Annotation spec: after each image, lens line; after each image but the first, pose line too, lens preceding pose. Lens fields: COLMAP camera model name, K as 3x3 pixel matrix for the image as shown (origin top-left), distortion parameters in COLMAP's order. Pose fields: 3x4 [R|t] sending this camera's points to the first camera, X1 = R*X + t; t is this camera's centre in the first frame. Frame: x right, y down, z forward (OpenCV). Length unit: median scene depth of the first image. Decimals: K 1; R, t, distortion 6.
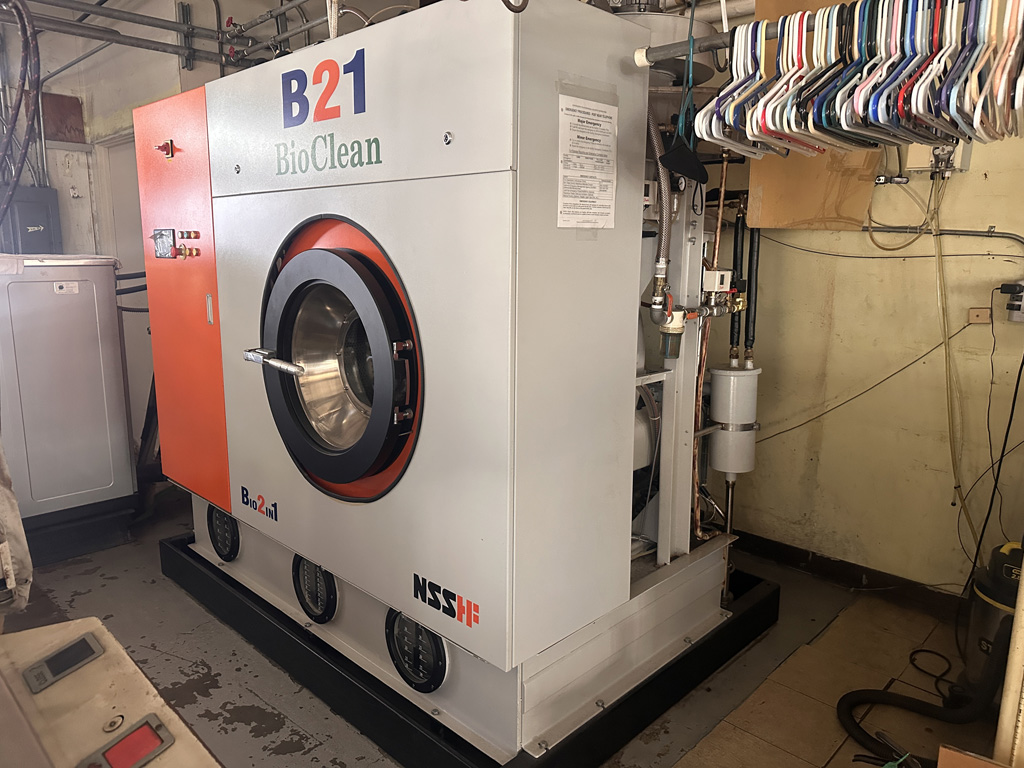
lens RADIAL K [[717.5, 0, 512.0], [0, 717.5, 384.0], [0, 0, 1]] dist [0.076224, -0.002247]
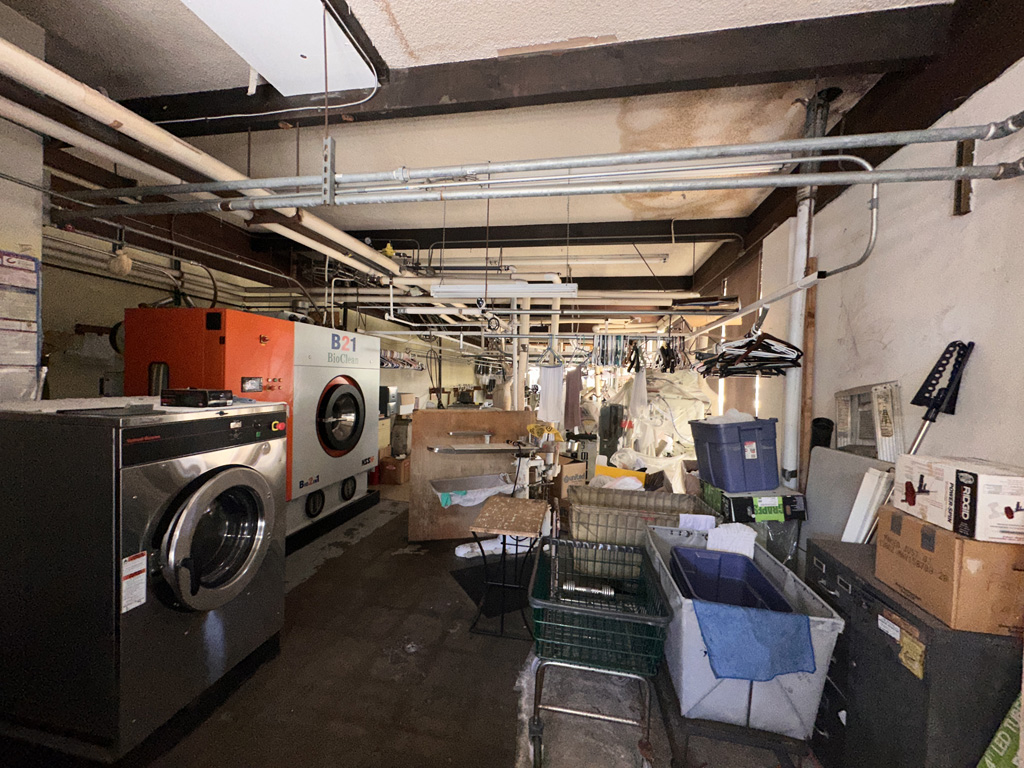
lens RADIAL K [[412.6, 0, 510.9], [0, 412.6, 382.1], [0, 0, 1]] dist [0.001359, 0.000431]
pose [[-0.554163, -0.041066, 0.831395, -2.430959], [0.115578, 0.985312, 0.125707, -0.358398], [-0.824345, 0.165754, -0.541277, 1.428677]]
